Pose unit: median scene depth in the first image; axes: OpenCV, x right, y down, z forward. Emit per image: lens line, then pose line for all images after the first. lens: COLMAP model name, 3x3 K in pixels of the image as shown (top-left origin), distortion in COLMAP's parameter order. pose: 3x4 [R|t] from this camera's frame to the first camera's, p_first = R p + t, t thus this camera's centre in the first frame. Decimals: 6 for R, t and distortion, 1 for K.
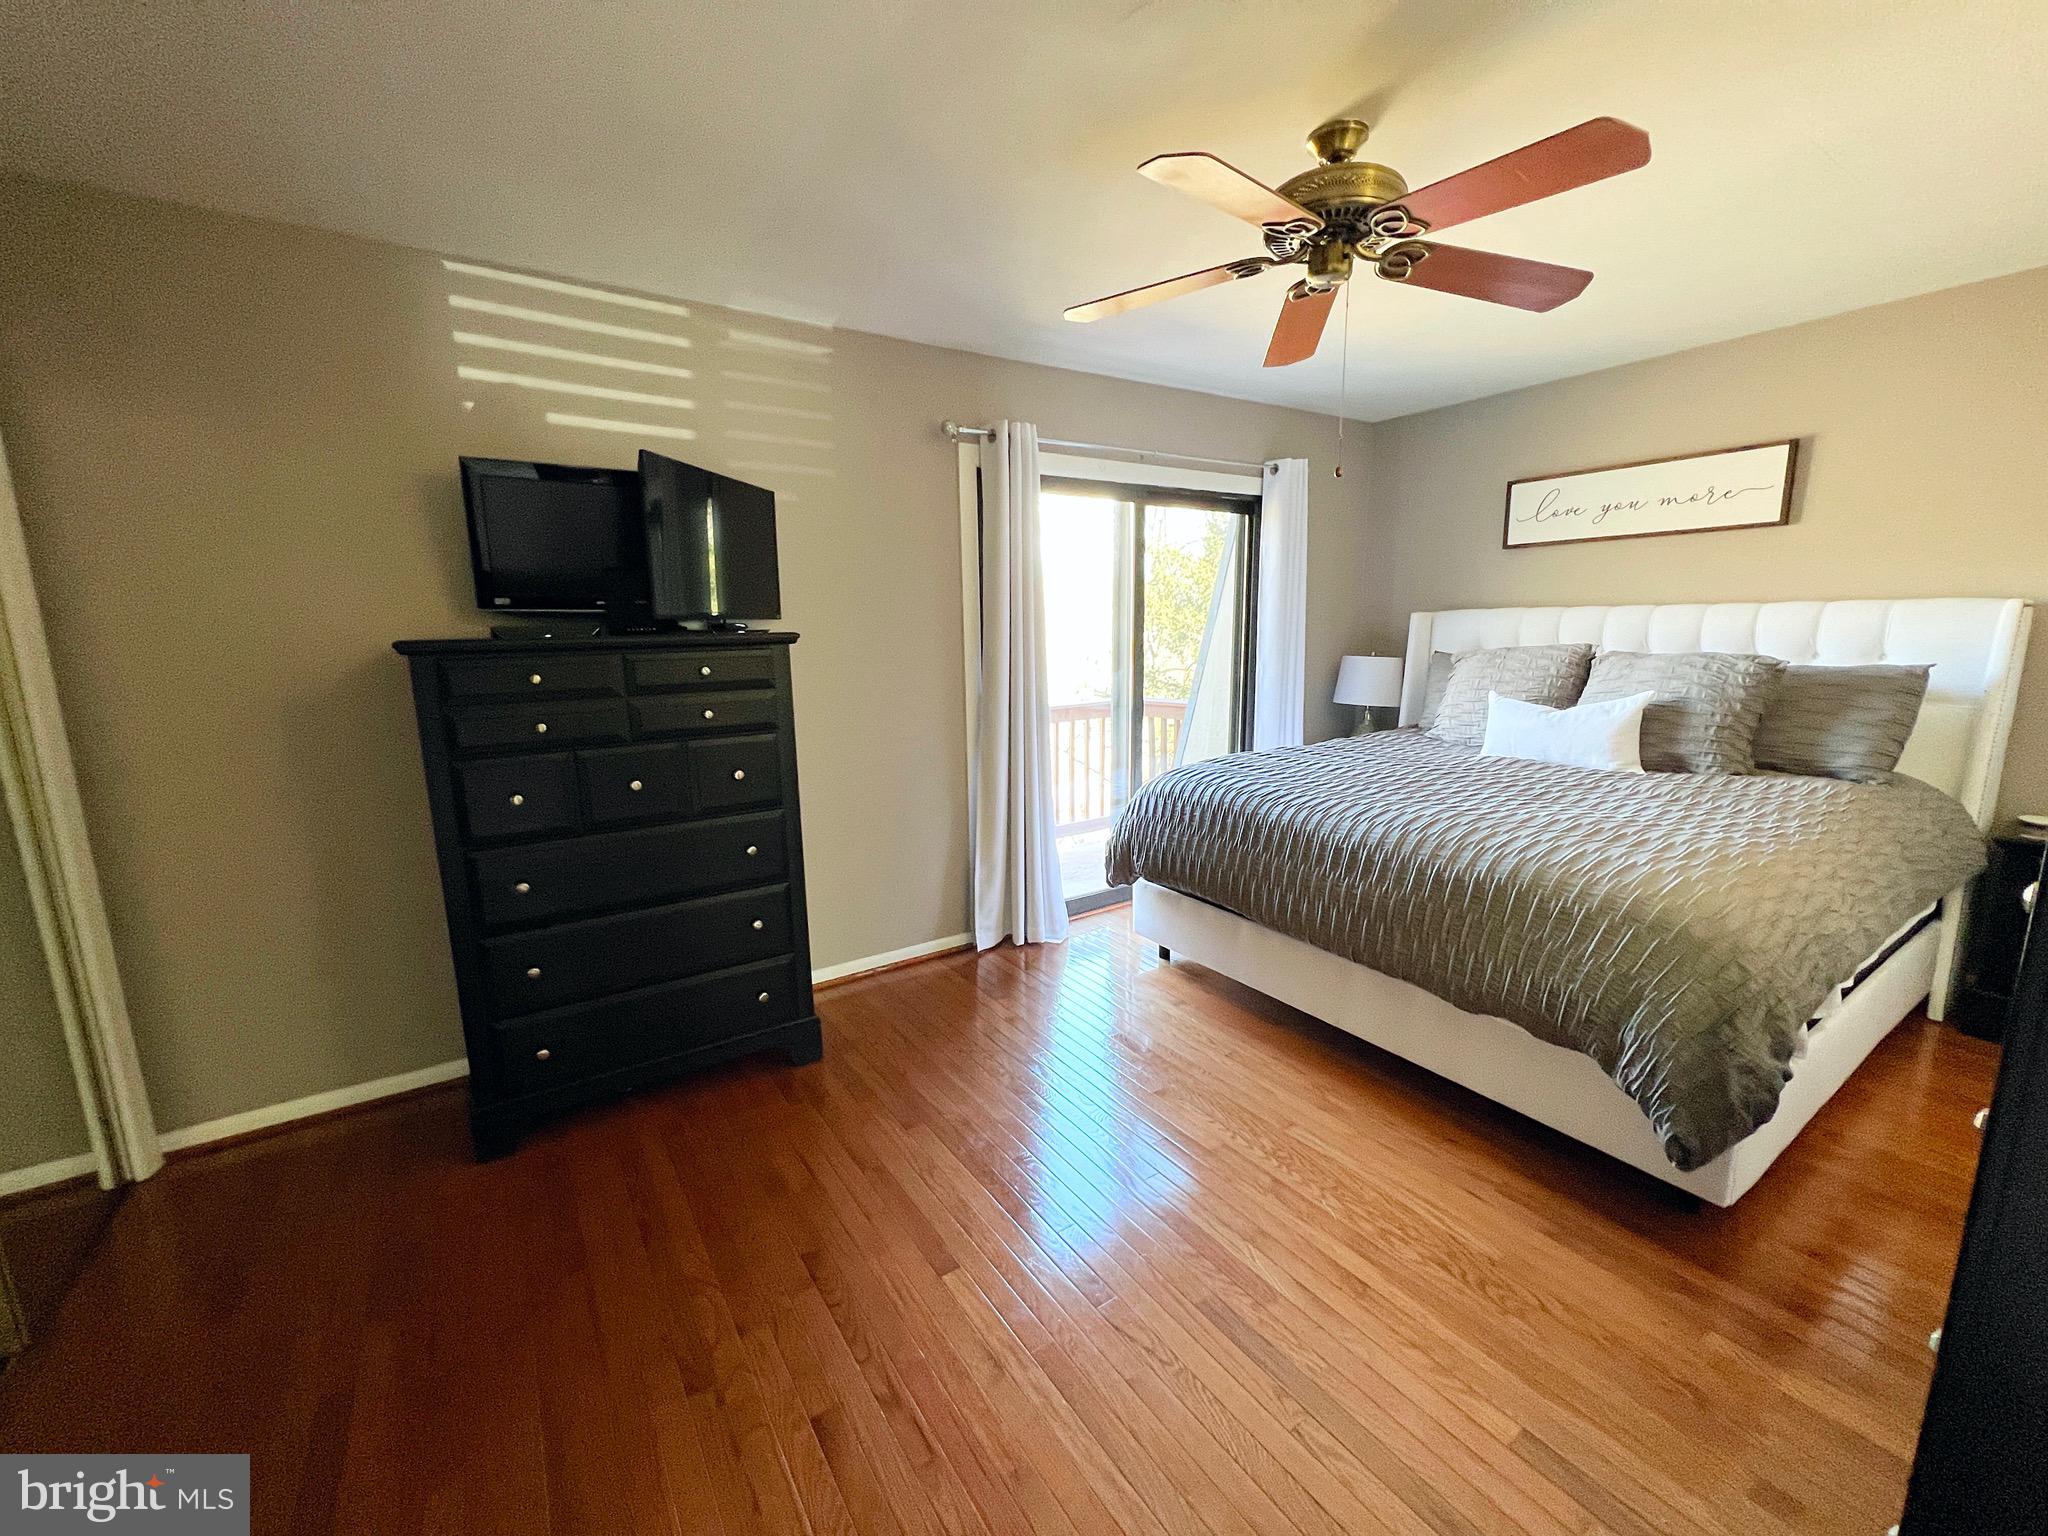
lens RADIAL K [[818.9, 0, 1025.0], [0, 818.9, 760.1], [0, 0, 1]] dist [-0.003138, -0.000317]
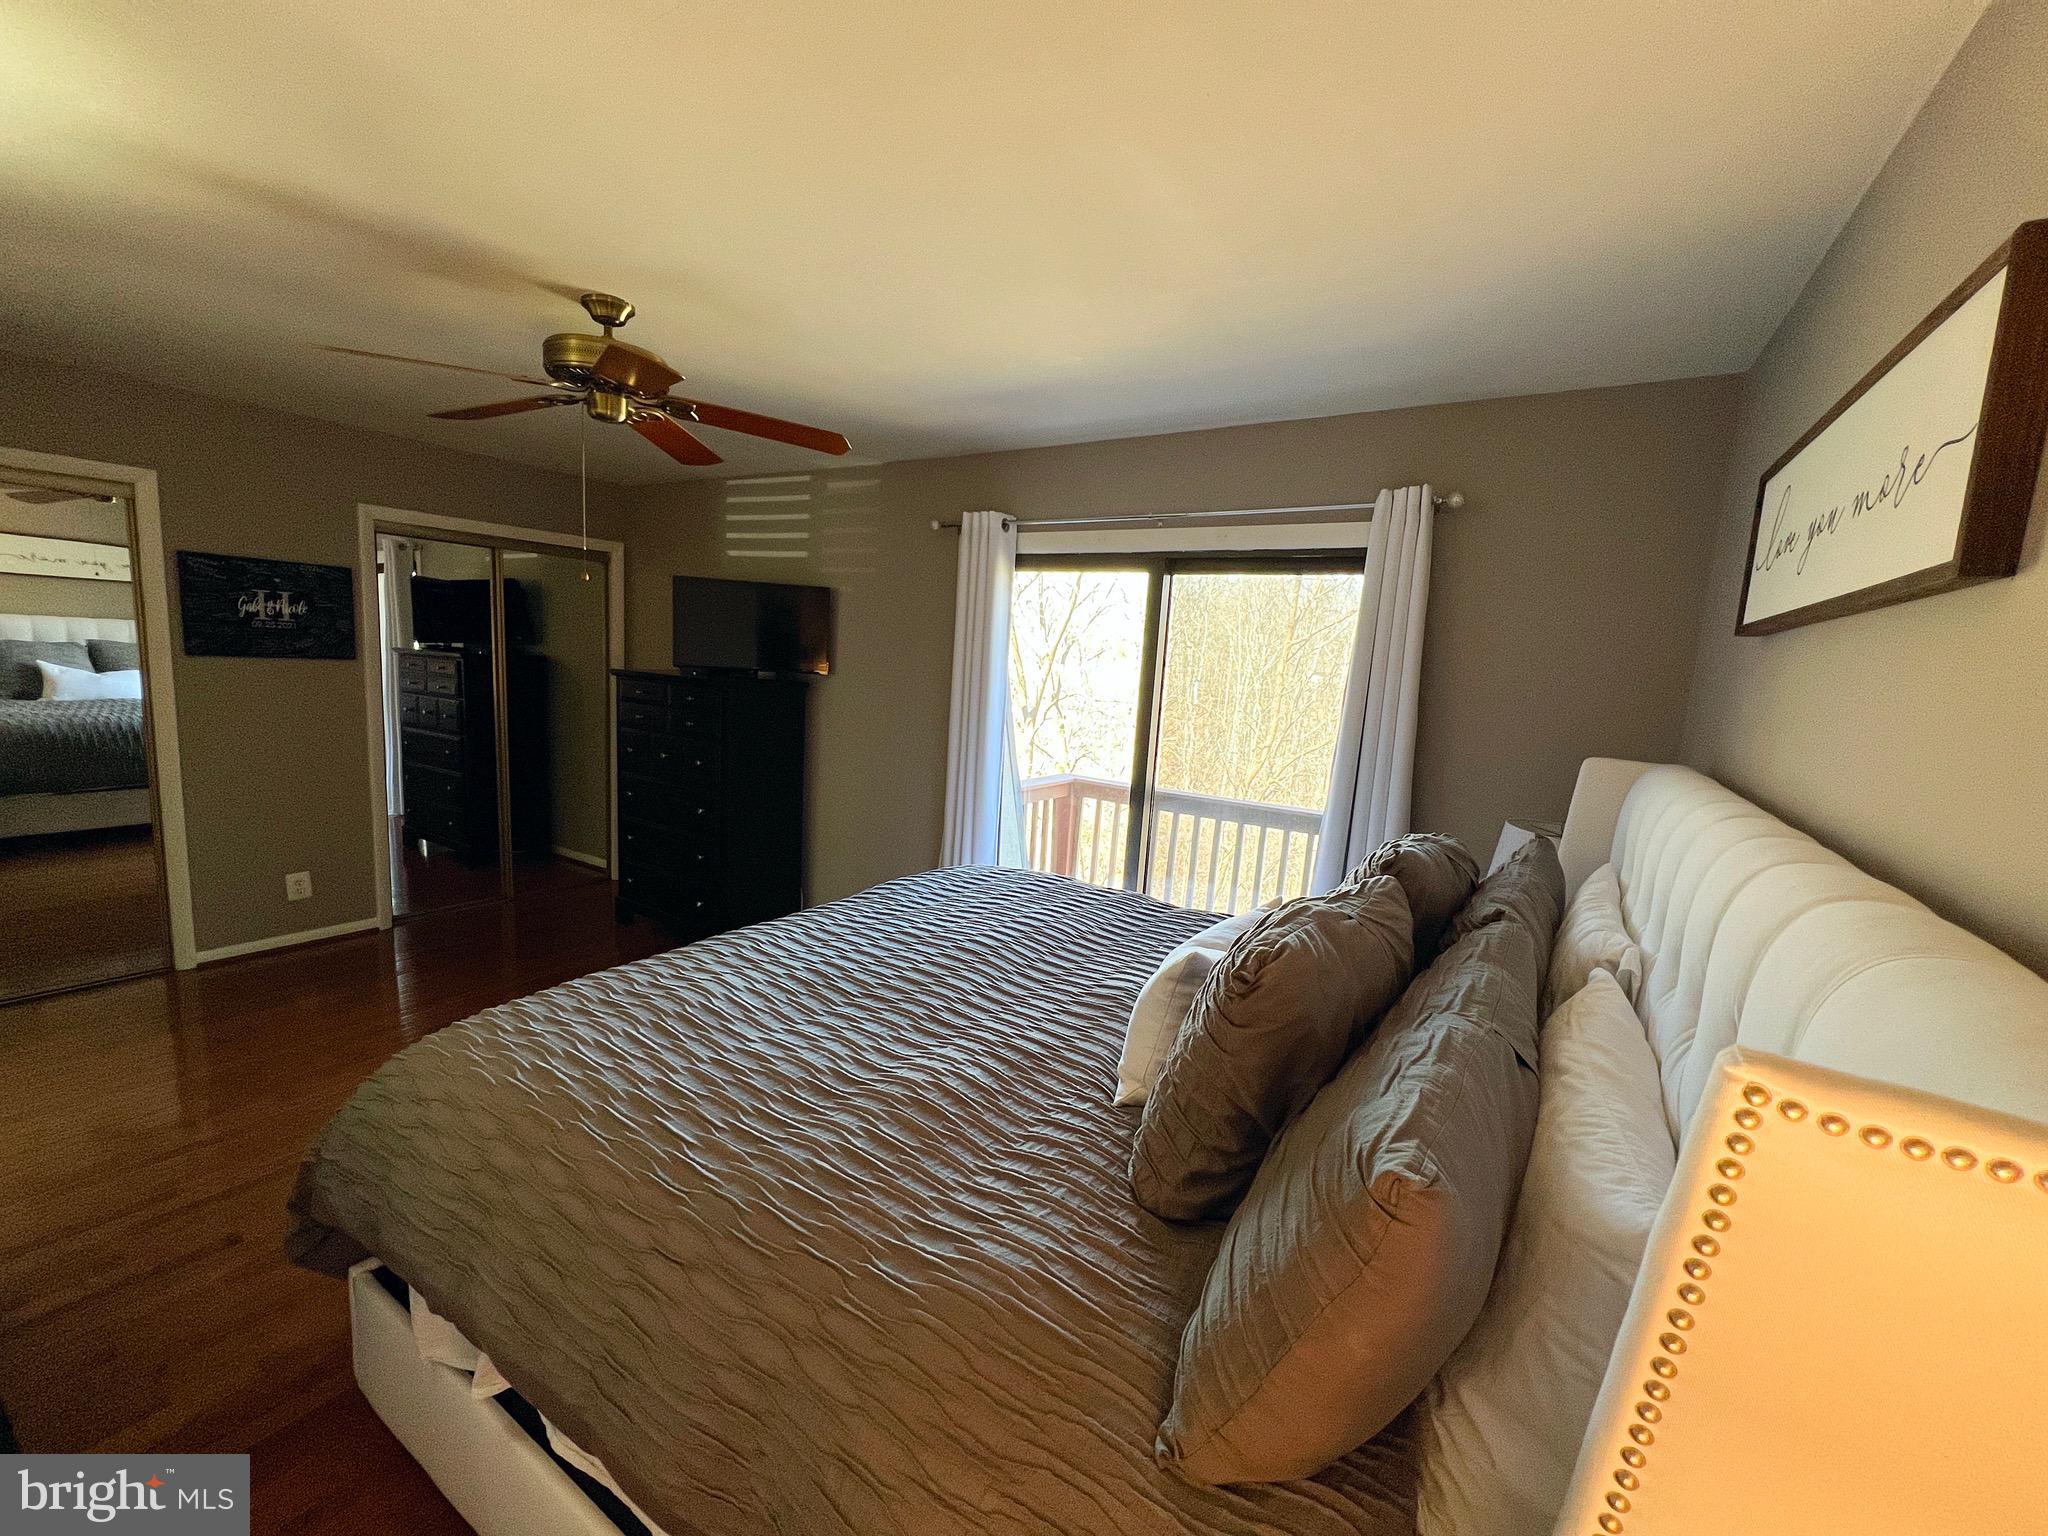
lens RADIAL K [[818.9, 0, 1021.1], [0, 818.9, 769.4], [0, 0, 1]] dist [-0.003138, -0.000317]
pose [[0.403393, 0.167089, -0.899642, 1.037601], [-0.219809, 0.972092, 0.081985, -0.182000], [0.888233, 0.164677, 0.428863, 0.641006]]
